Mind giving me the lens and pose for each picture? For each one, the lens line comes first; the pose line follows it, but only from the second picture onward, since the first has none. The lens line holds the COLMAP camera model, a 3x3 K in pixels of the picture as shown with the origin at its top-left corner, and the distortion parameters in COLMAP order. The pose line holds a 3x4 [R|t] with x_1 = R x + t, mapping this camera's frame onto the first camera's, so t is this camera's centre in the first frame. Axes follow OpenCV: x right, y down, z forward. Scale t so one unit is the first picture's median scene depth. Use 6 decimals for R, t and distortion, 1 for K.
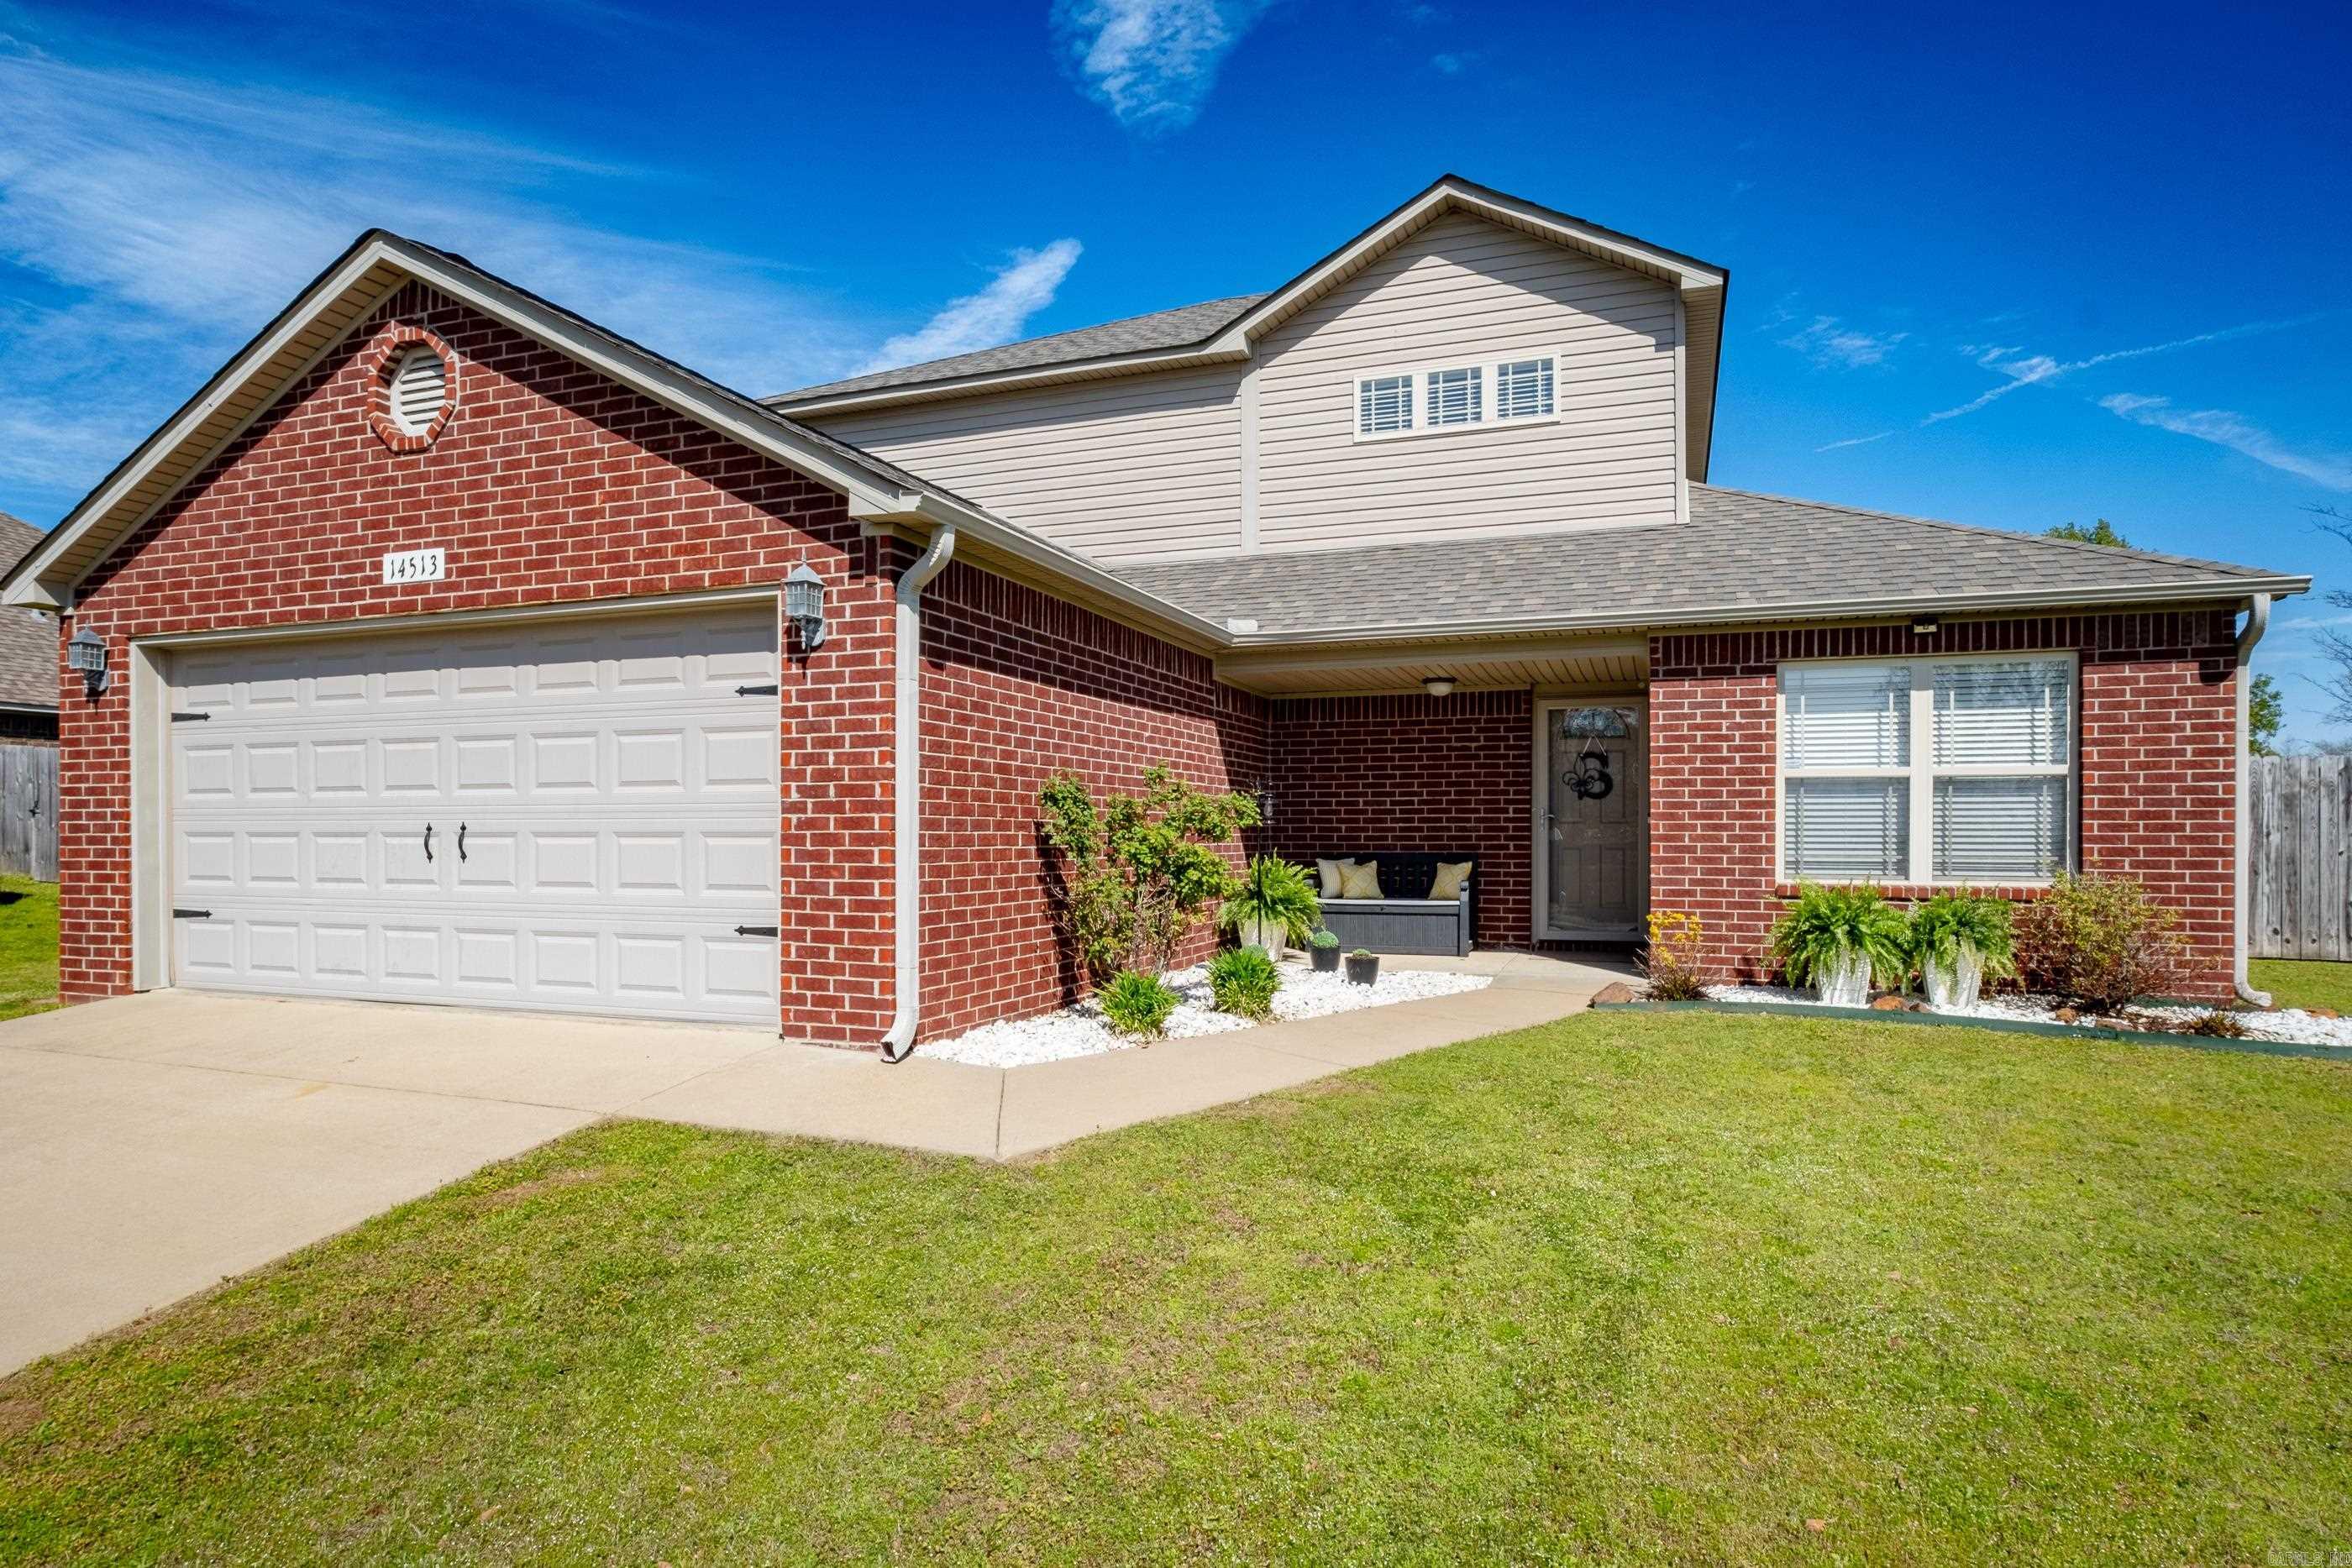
lens RADIAL K [[1274.0, 0, 1178.6], [0, 1274.0, 819.3], [0, 0, 1]] dist [0.002448, -0.000637]
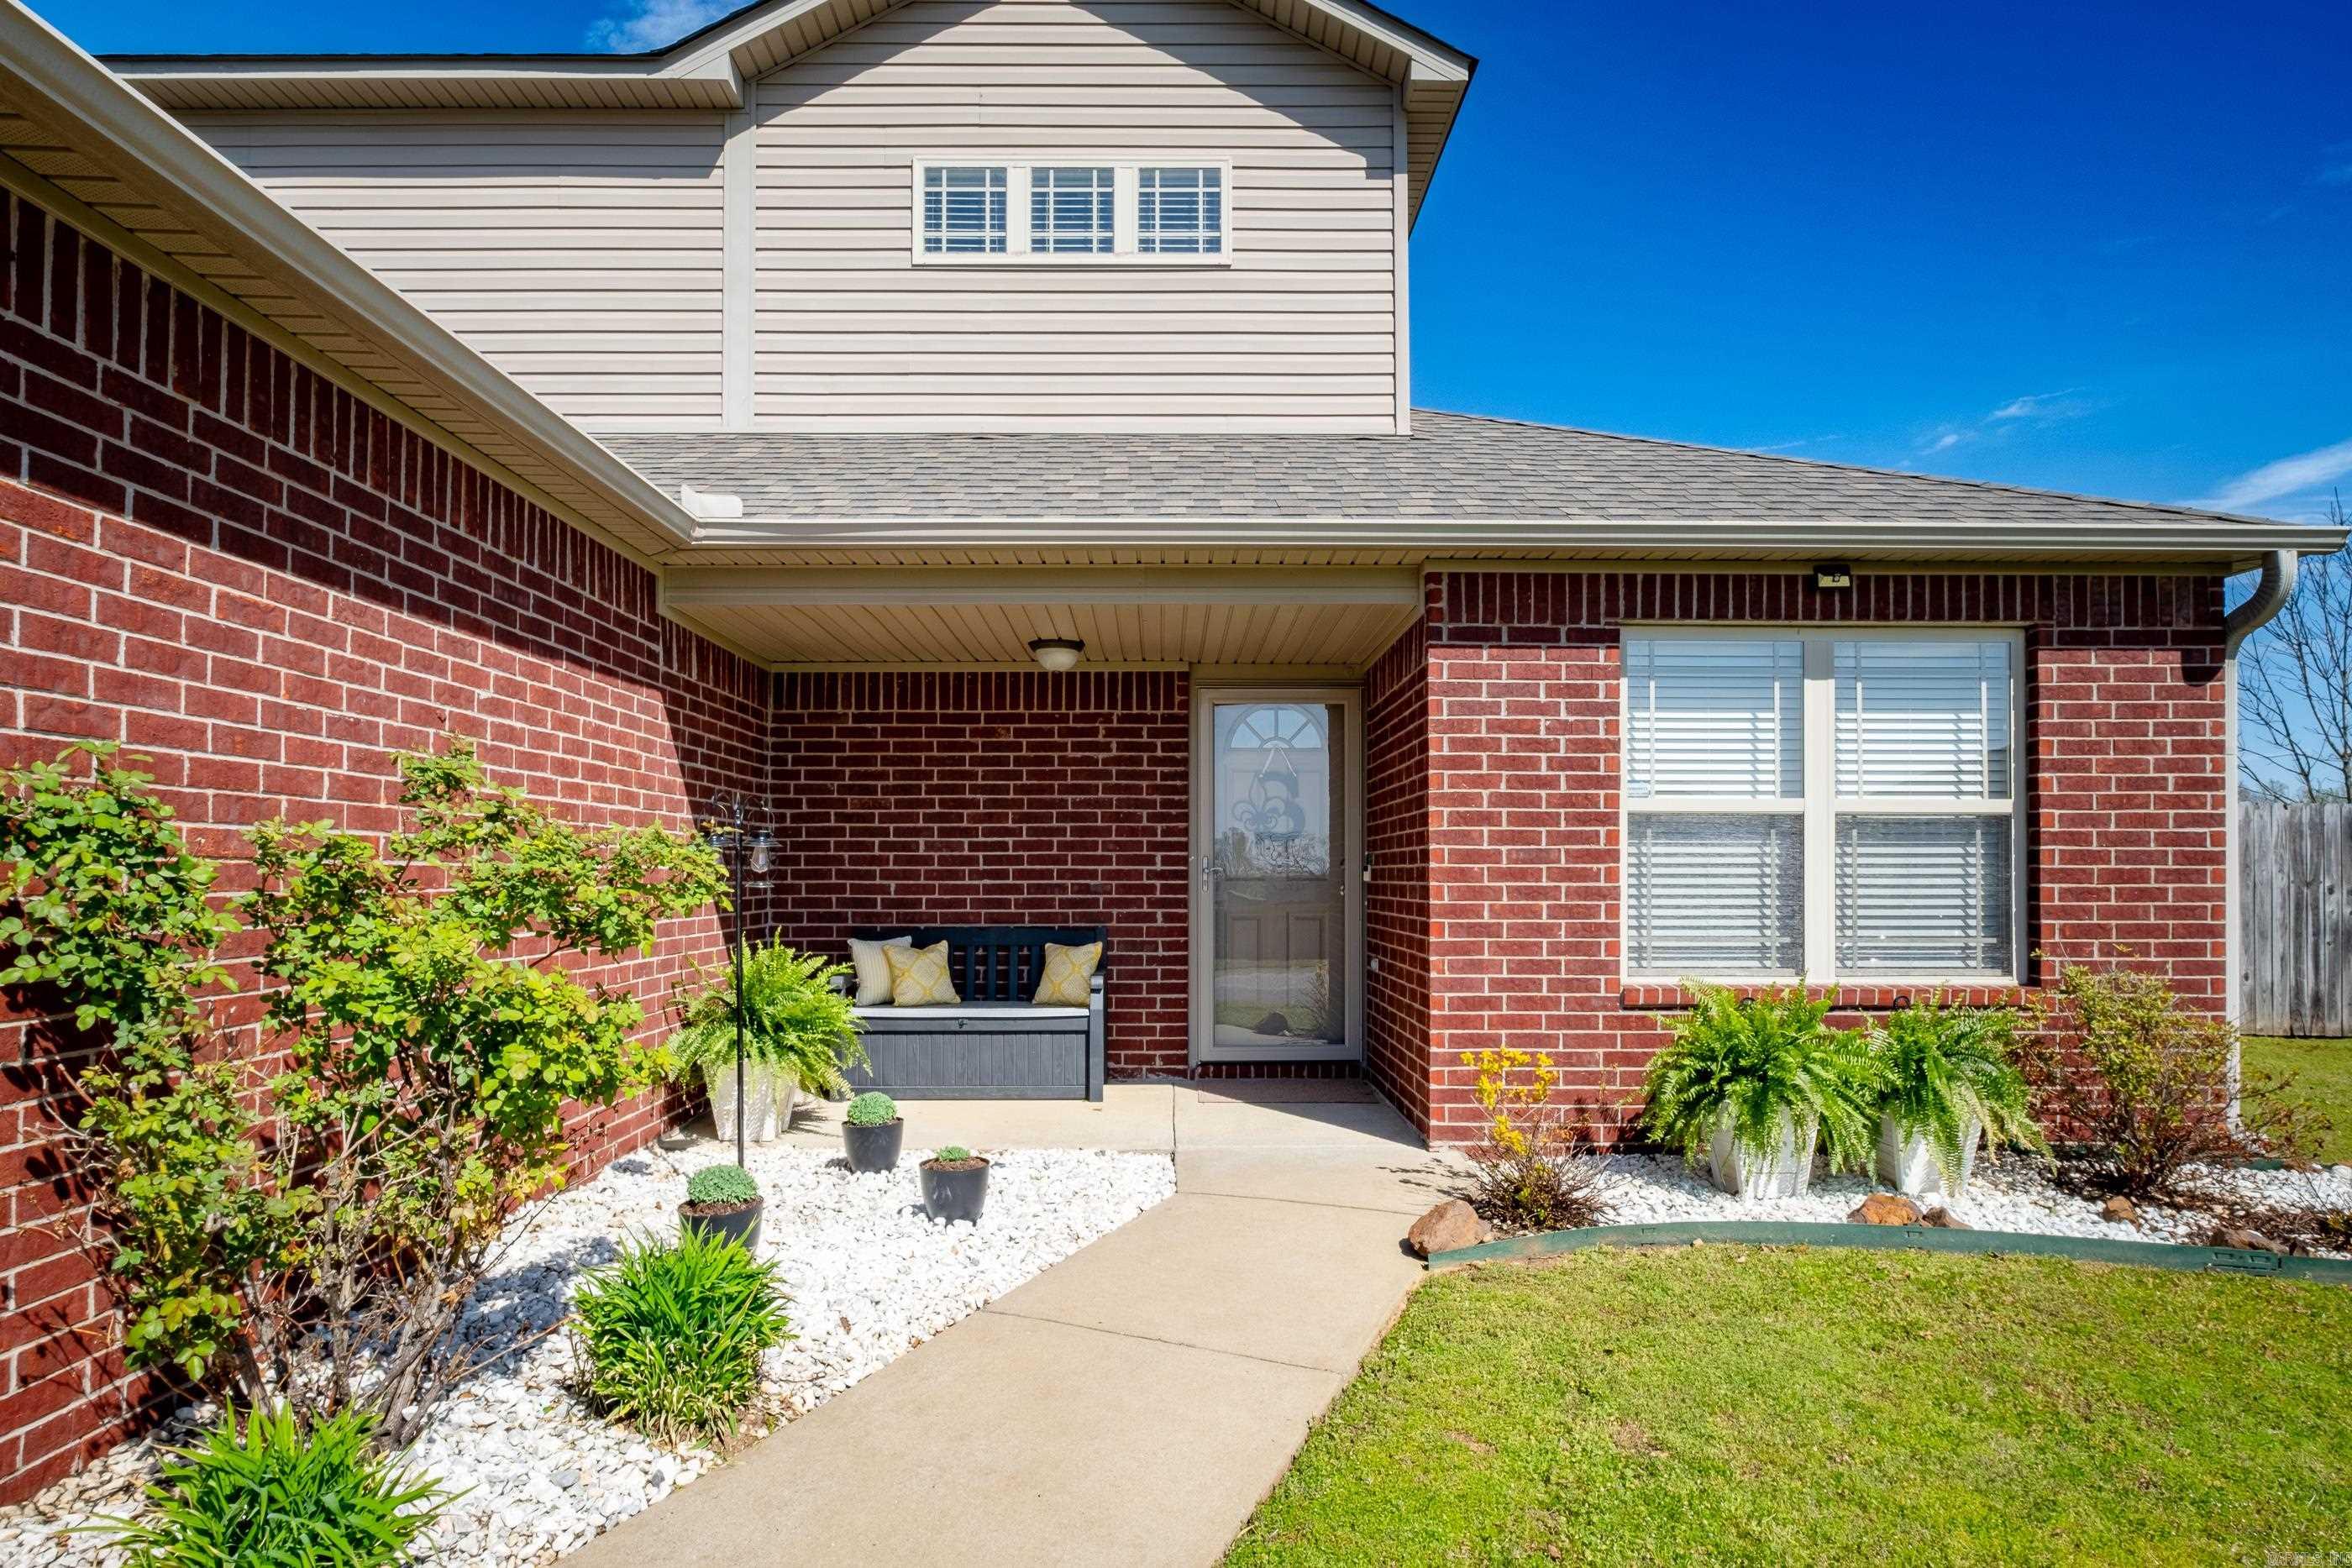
lens RADIAL K [[1270.7, 0, 1119.0], [0, 1270.7, 846.3], [0, 0, 1]] dist [-0.003509, -0.000511]
pose [[0.944494, 0.007223, 0.328448, 0.041813], [-0.004479, 0.999948, -0.009108, -0.009840], [-0.328497, 0.007131, 0.944478, 0.512333]]
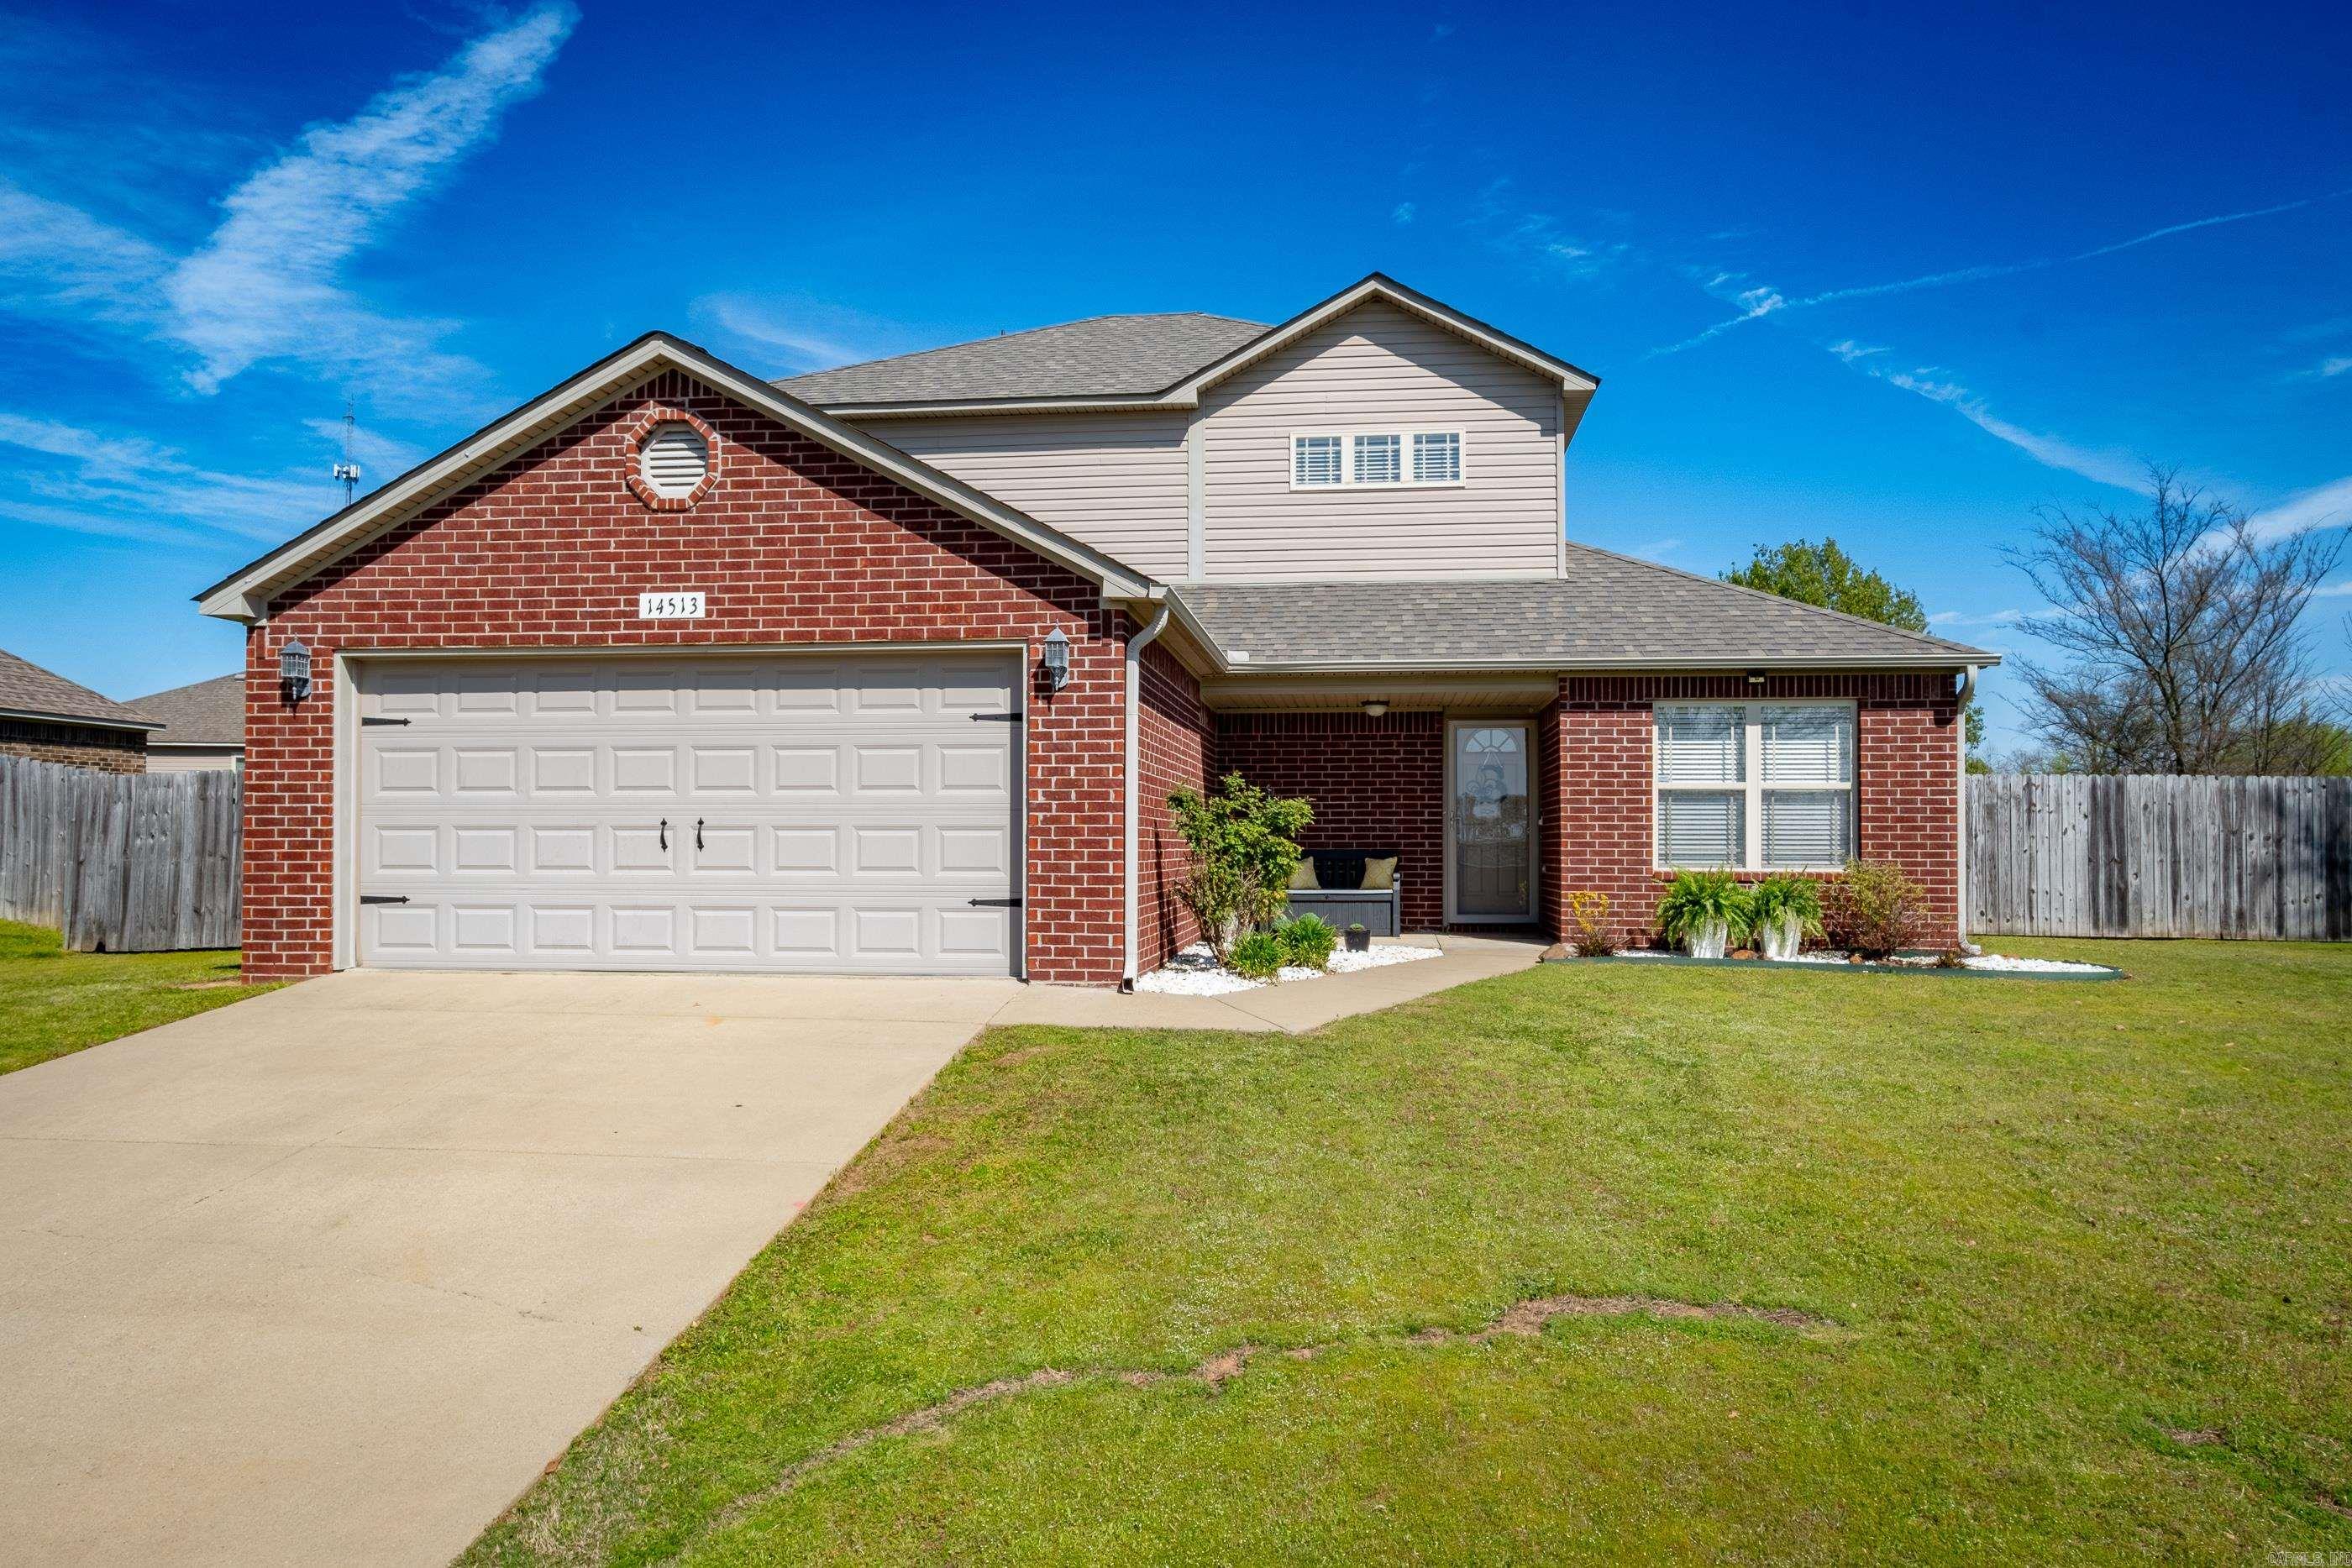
lens RADIAL K [[1575.1, 0, 1176.0], [0, 1575.1, 784.0], [0, 0, 1]] dist [0.020730, 0.002583]
pose [[0.970229, 0.010453, 0.241965, -0.399631], [-0.004287, 0.999653, -0.025994, 0.005951], [-0.242153, 0.024183, 0.969937, -0.451348]]
